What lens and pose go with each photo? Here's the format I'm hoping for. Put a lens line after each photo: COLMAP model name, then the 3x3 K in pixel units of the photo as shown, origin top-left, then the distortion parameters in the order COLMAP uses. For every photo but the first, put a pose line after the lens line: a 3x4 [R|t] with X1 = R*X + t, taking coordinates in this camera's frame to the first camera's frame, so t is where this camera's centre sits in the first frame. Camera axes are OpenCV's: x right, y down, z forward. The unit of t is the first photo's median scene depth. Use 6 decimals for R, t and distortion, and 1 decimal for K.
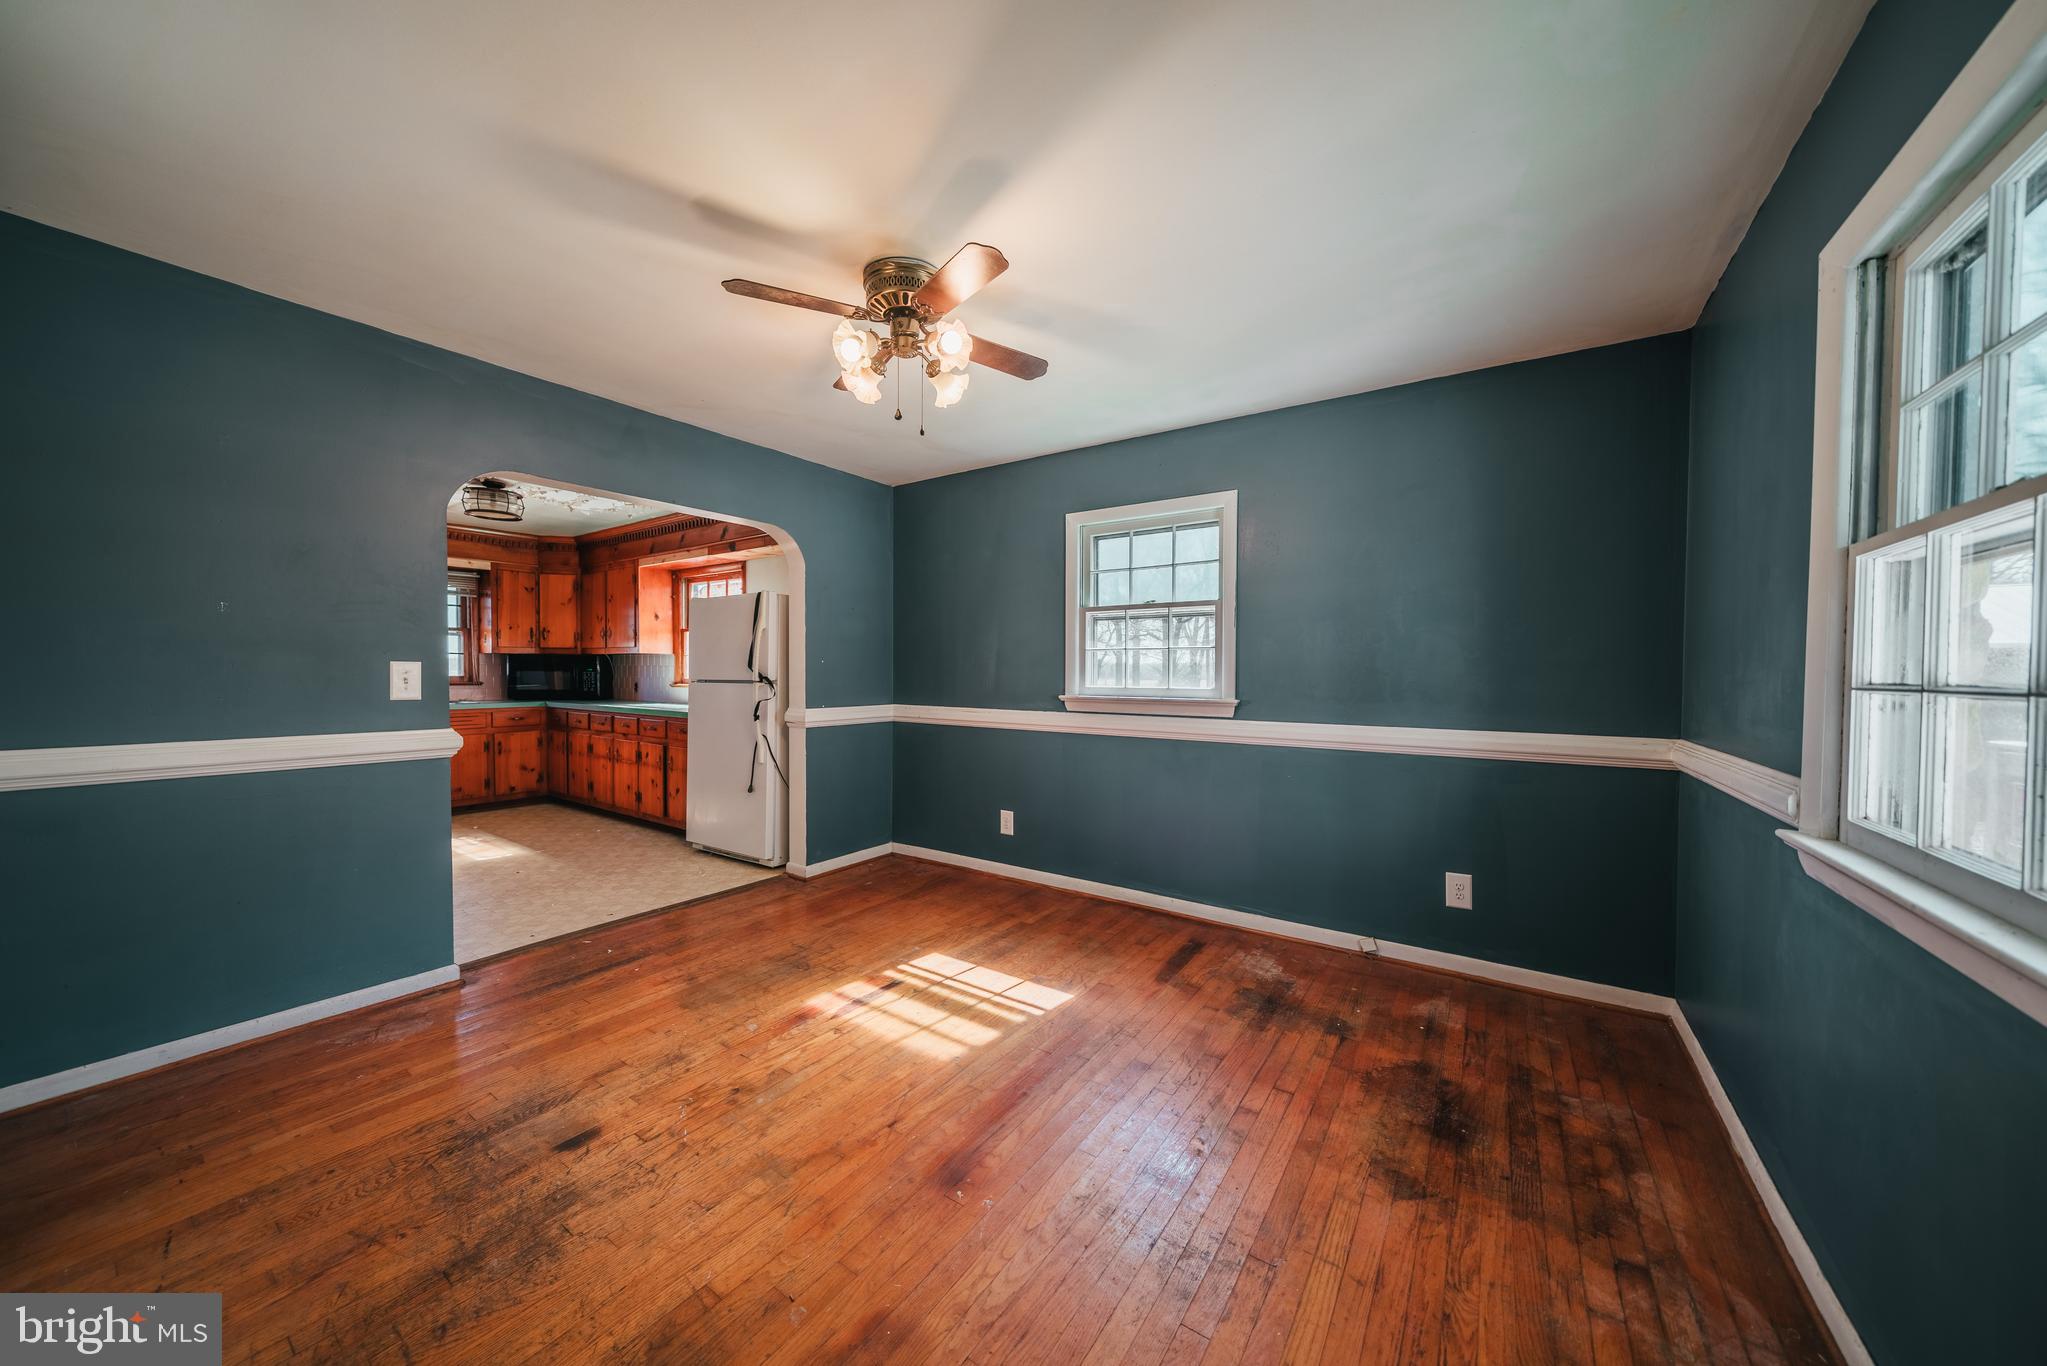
lens RADIAL K [[697.8, 0, 1020.5], [0, 697.8, 684.2], [0, 0, 1]] dist [-0.004946, -0.000338]
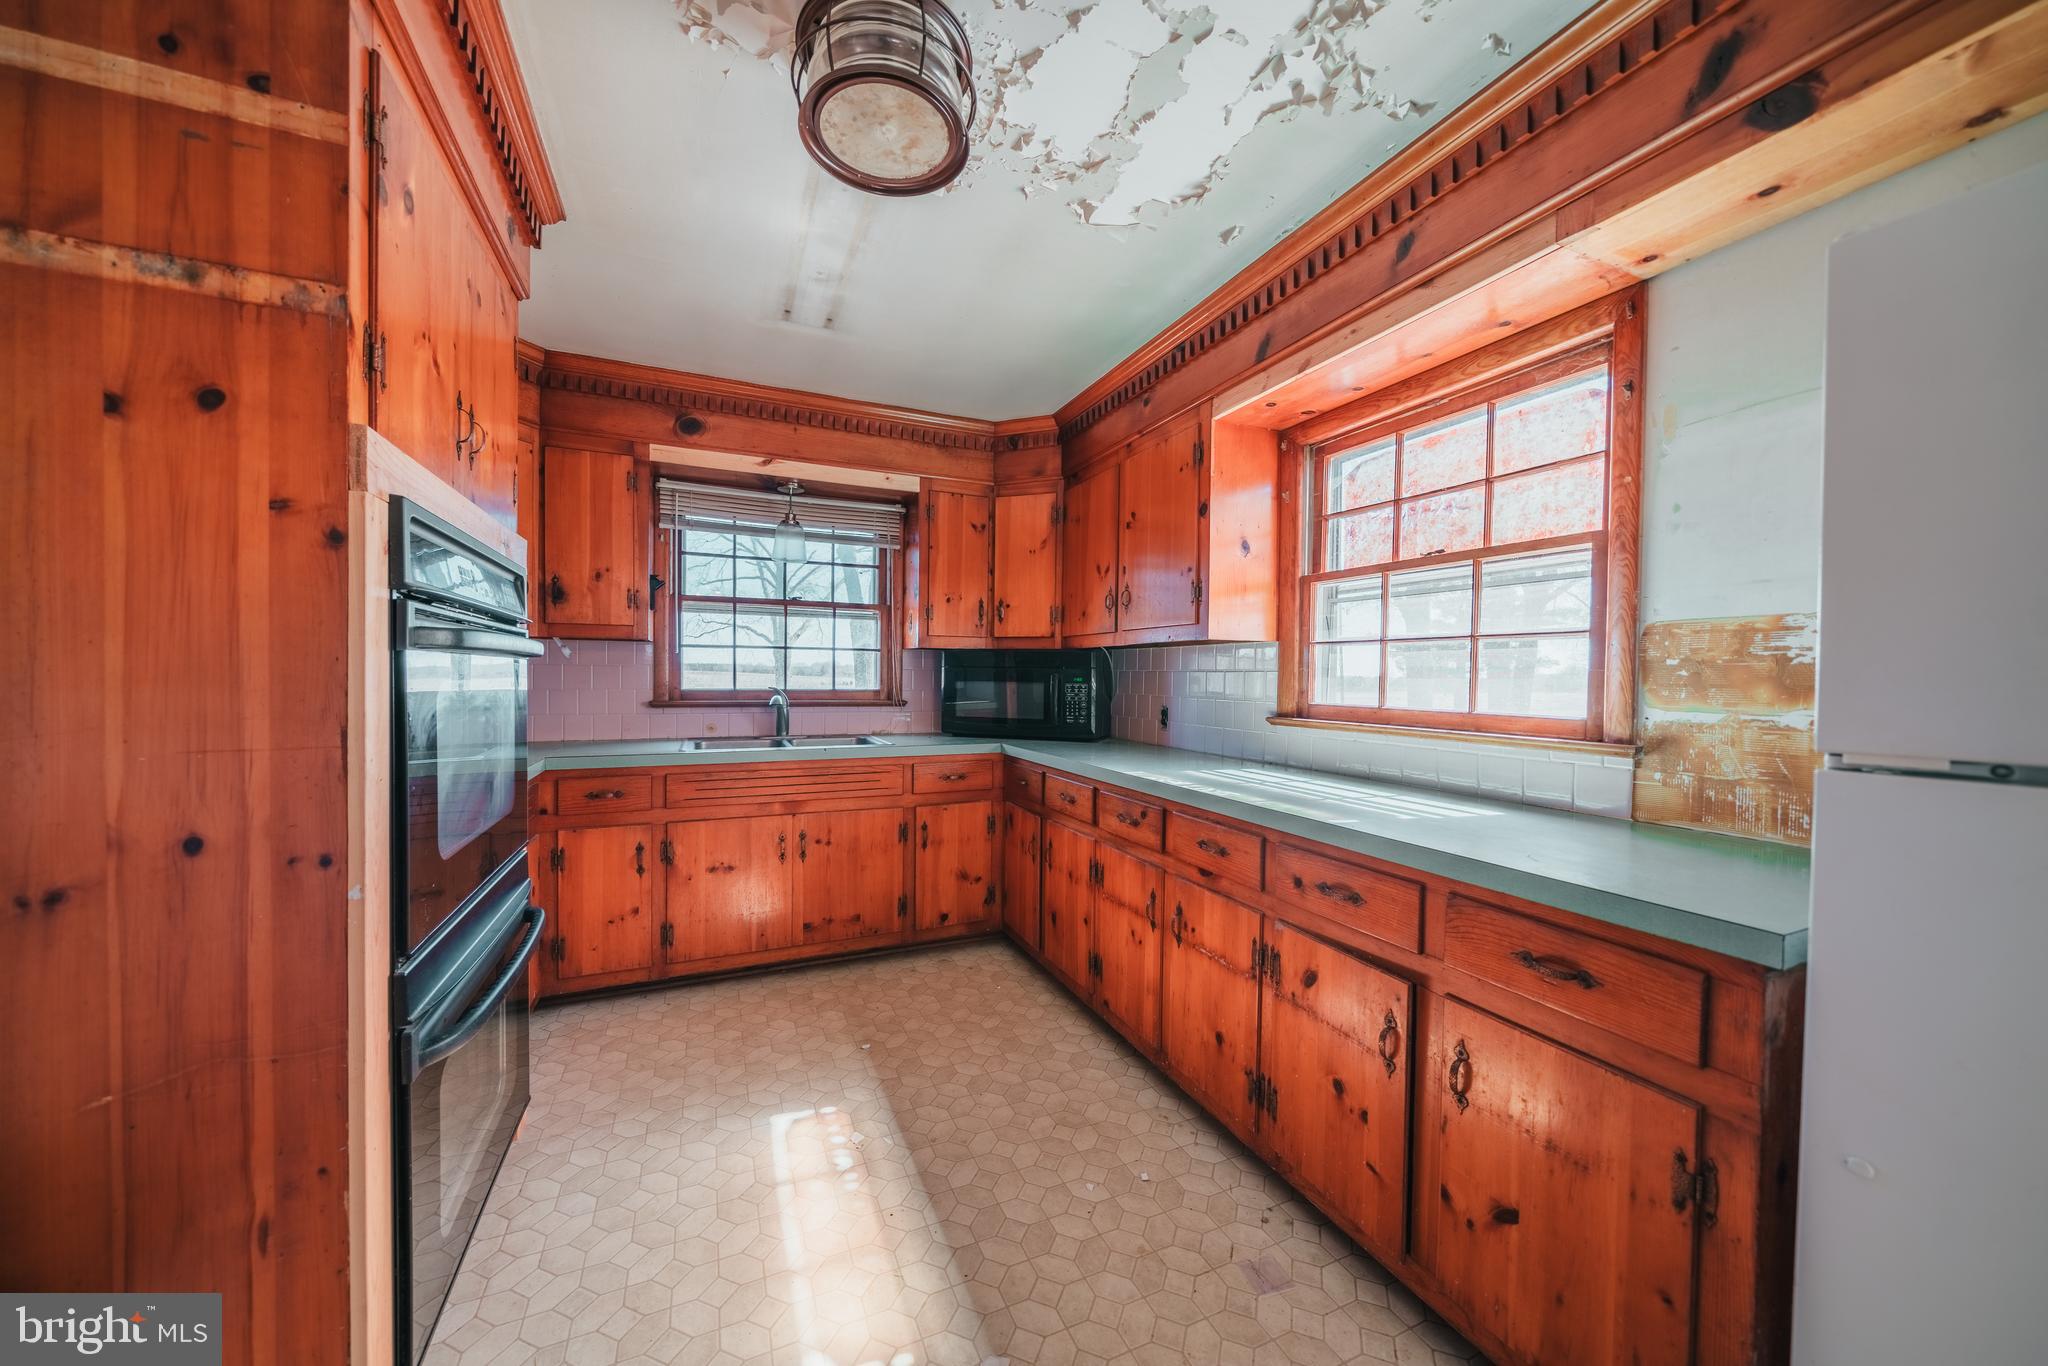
lens RADIAL K [[698.2, 0, 1022.8], [0, 698.2, 683.8], [0, 0, 1]] dist [-0.004946, -0.000338]
pose [[0.857786, 0.009469, -0.513920, -0.415045], [-0.019242, 0.999721, -0.013696, -0.011376], [0.513647, 0.021637, 0.857729, 0.581355]]
